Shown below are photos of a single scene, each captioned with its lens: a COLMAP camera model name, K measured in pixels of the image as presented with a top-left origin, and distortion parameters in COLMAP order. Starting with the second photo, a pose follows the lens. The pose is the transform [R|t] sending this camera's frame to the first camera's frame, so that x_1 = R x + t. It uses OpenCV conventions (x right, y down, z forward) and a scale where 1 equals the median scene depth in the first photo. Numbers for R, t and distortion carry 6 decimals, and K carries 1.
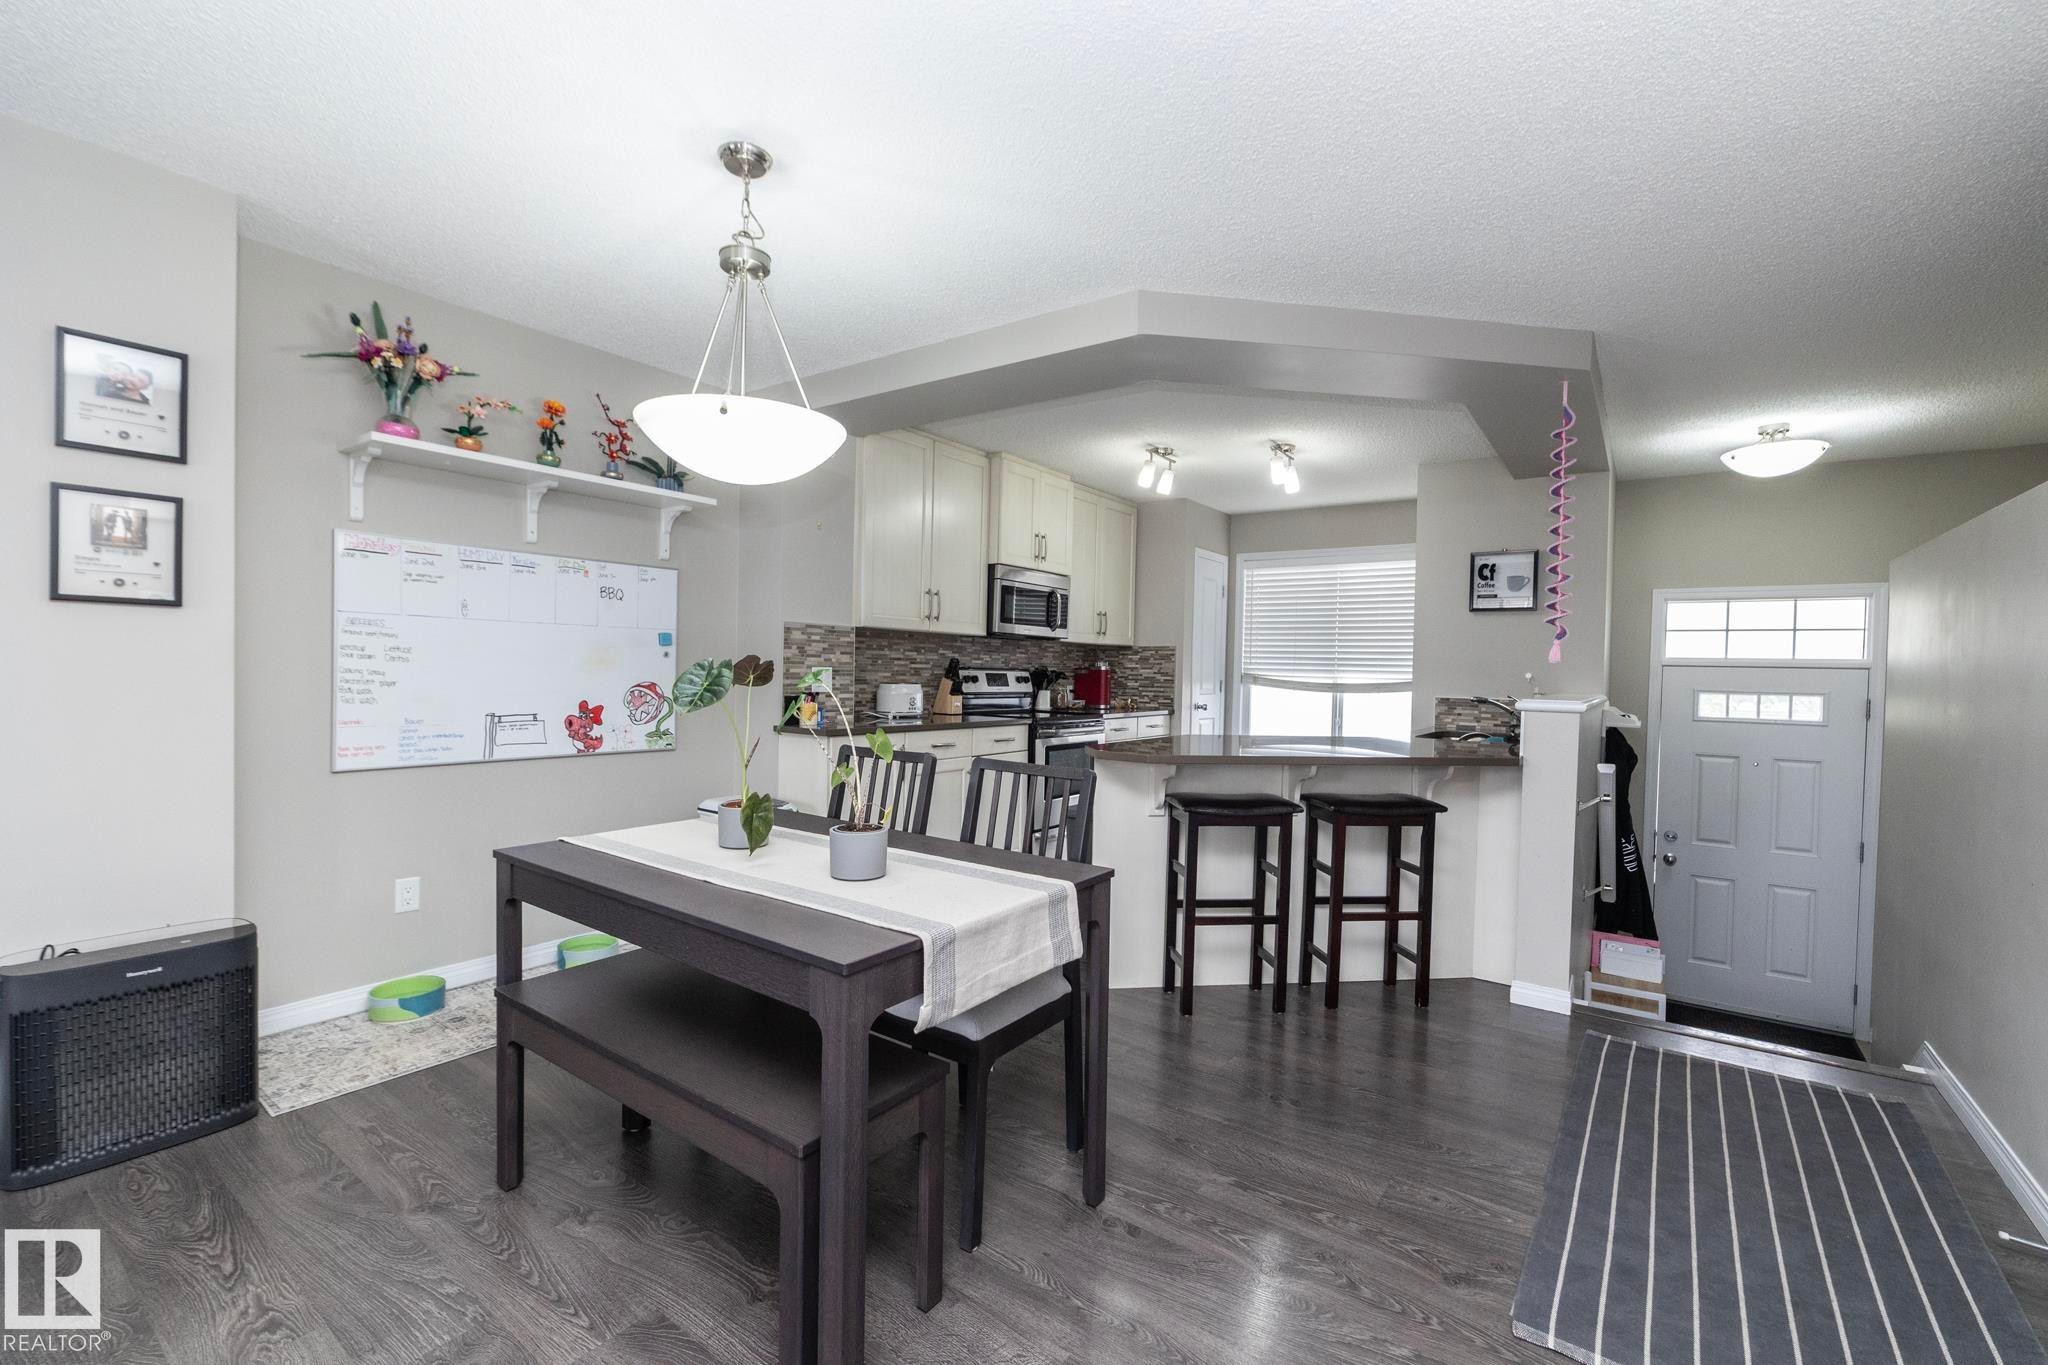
lens RADIAL K [[867.5, 0, 1030.0], [0, 867.5, 674.4], [0, 0, 1]] dist [0.001057, -0.001059]
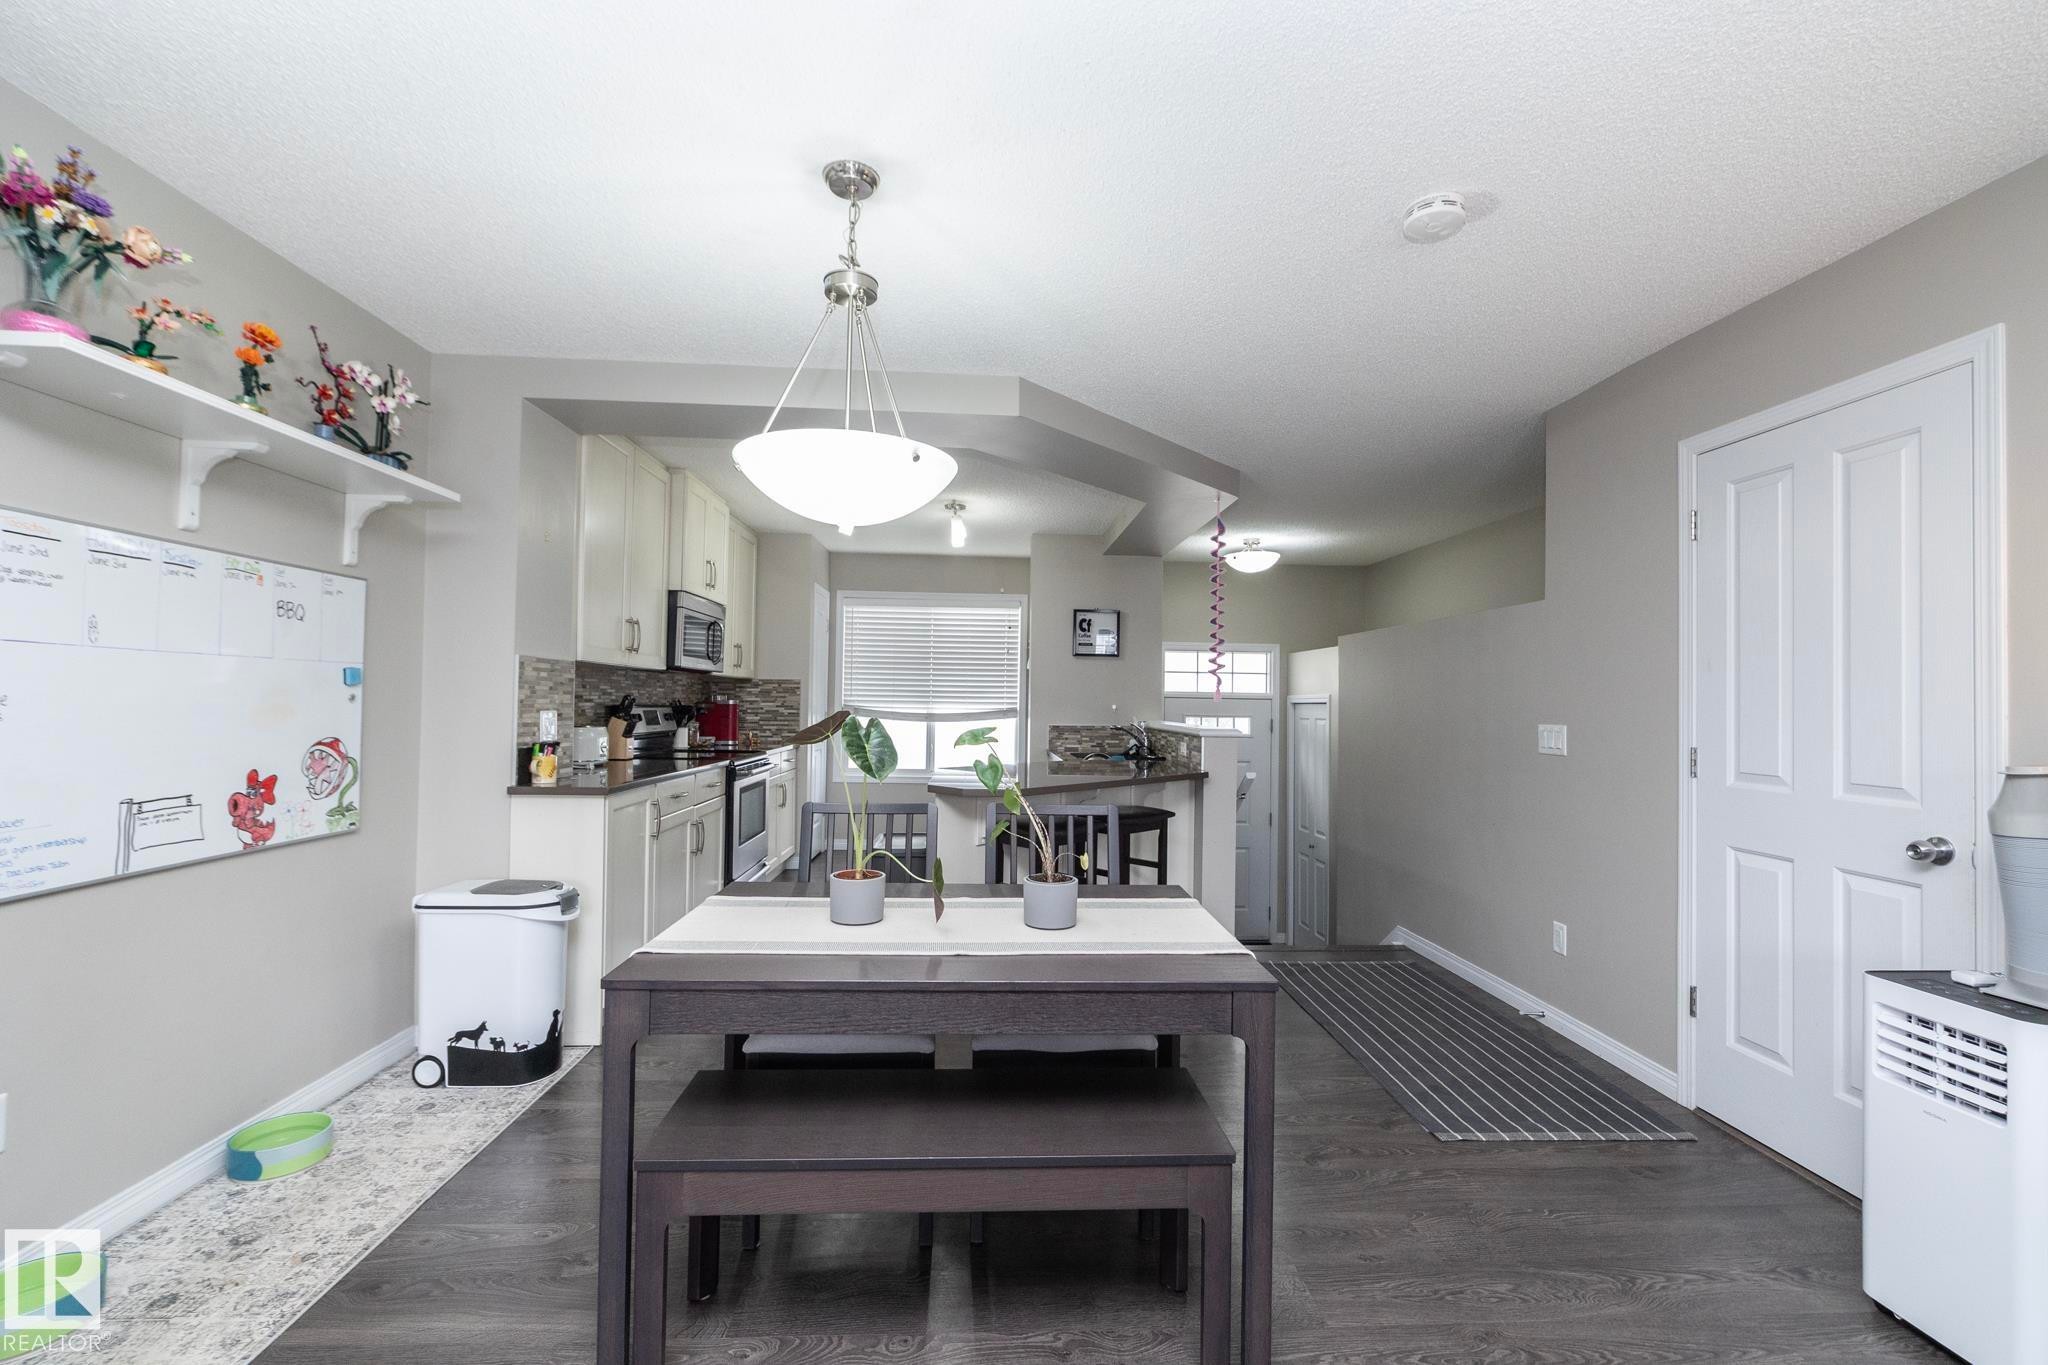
lens RADIAL K [[867.5, 0, 1020.8], [0, 867.5, 682.4], [0, 0, 1]] dist [0.001057, -0.001059]
pose [[0.782667, 0.004028, 0.622428, -0.442135], [0.006367, 0.999875, -0.014477, -0.022345], [-0.622408, 0.015294, 0.782543, 0.099936]]
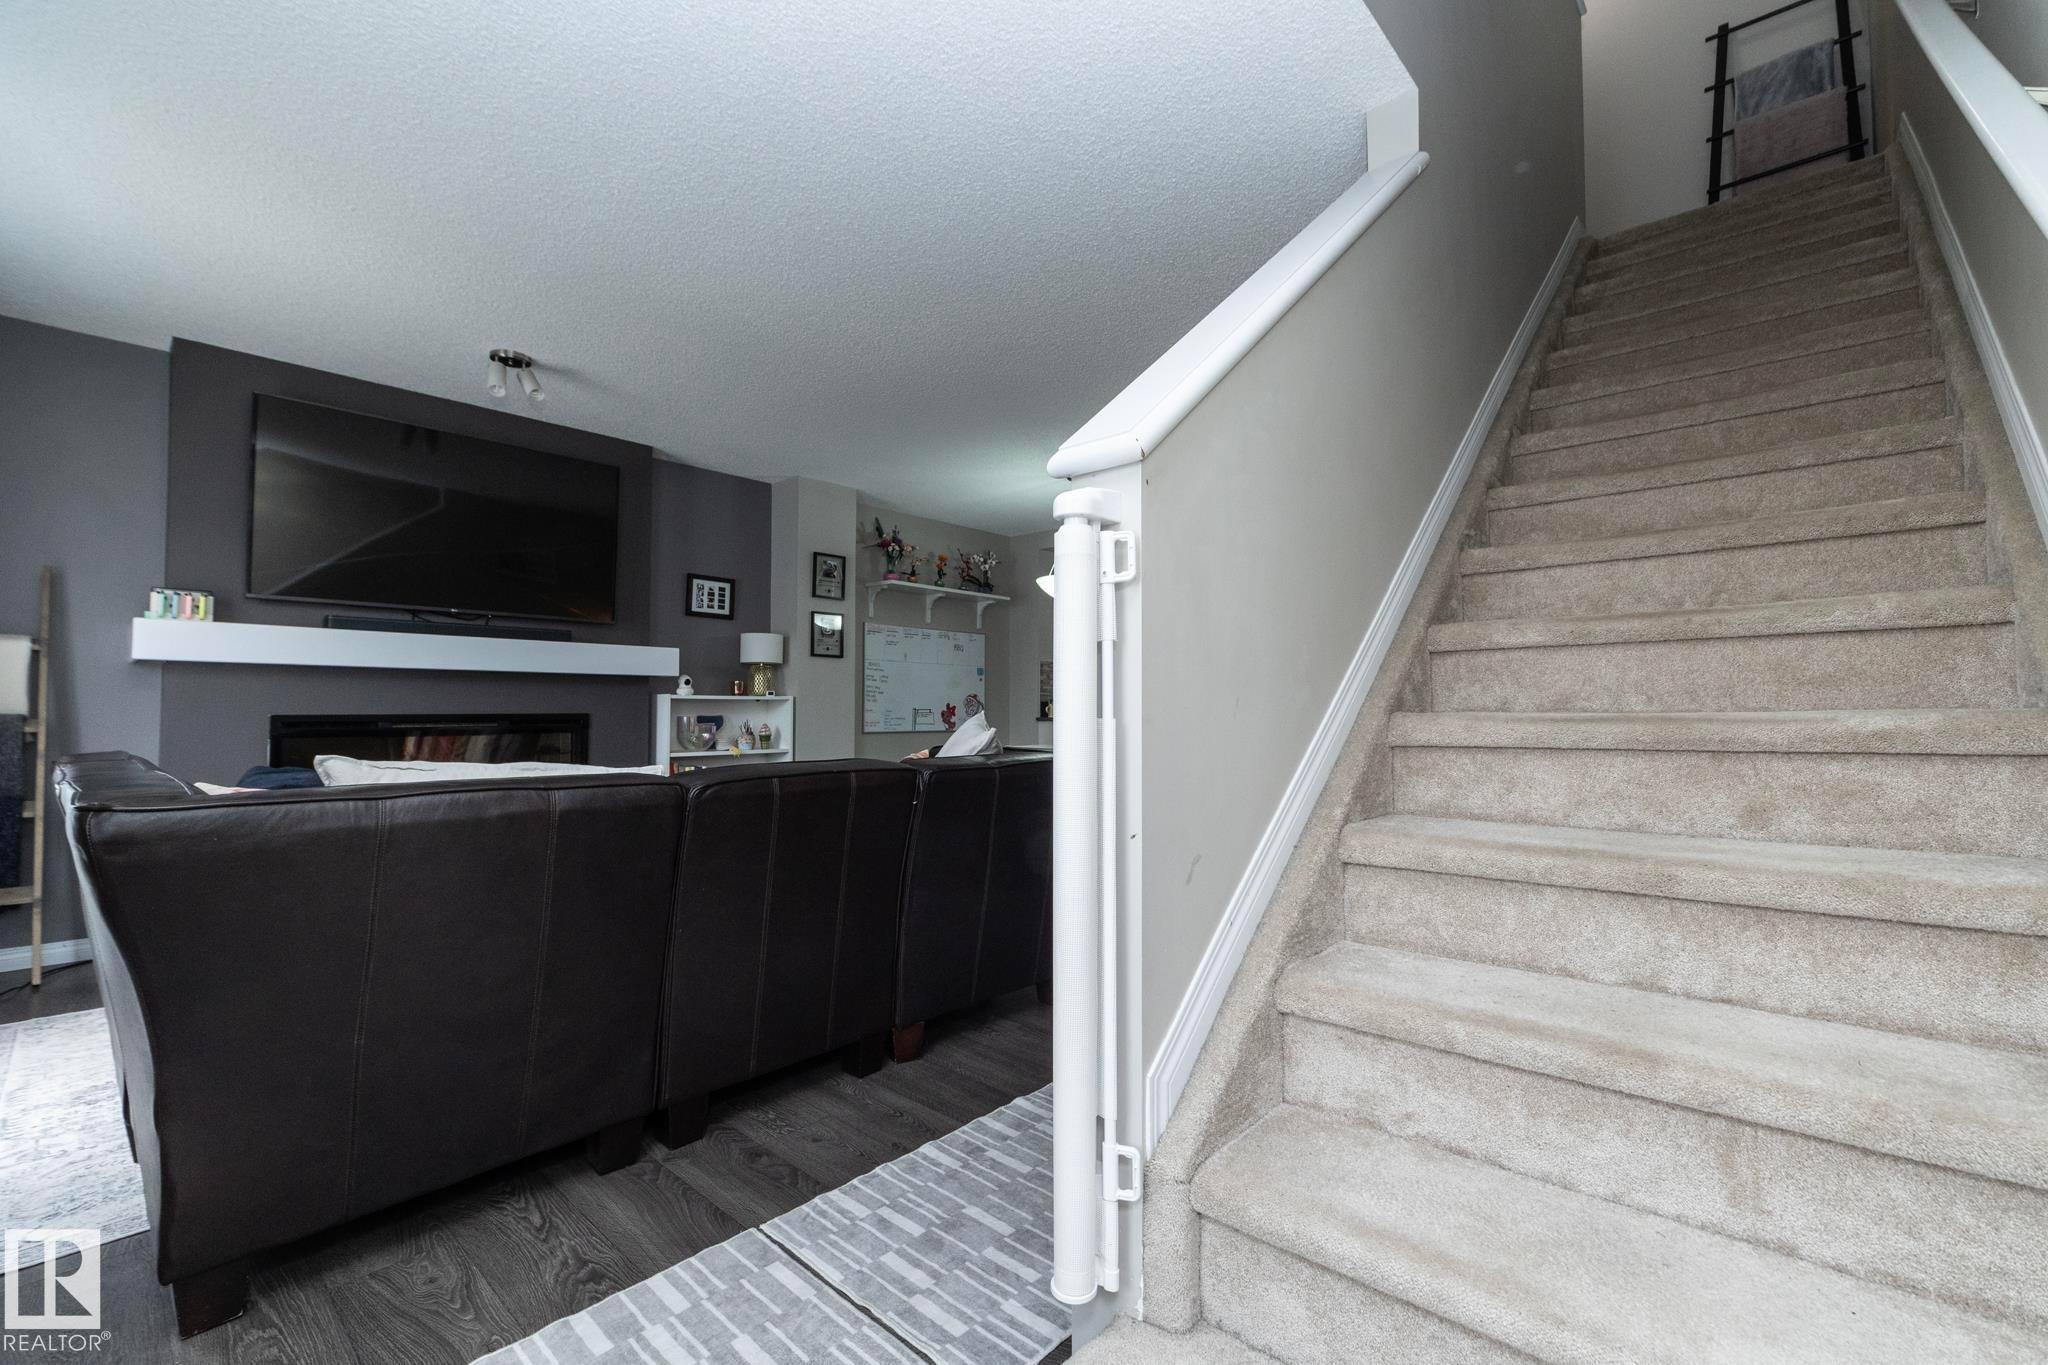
lens RADIAL K [[867.5, 0, 1033.7], [0, 867.5, 687.0], [0, 0, 1]] dist [0.001057, -0.001059]
pose [[0.995341, -0.016026, -0.095073, -0.130304], [0.012903, 0.999360, -0.033364, 0.057819], [0.095547, 0.031982, 0.994911, -0.869788]]
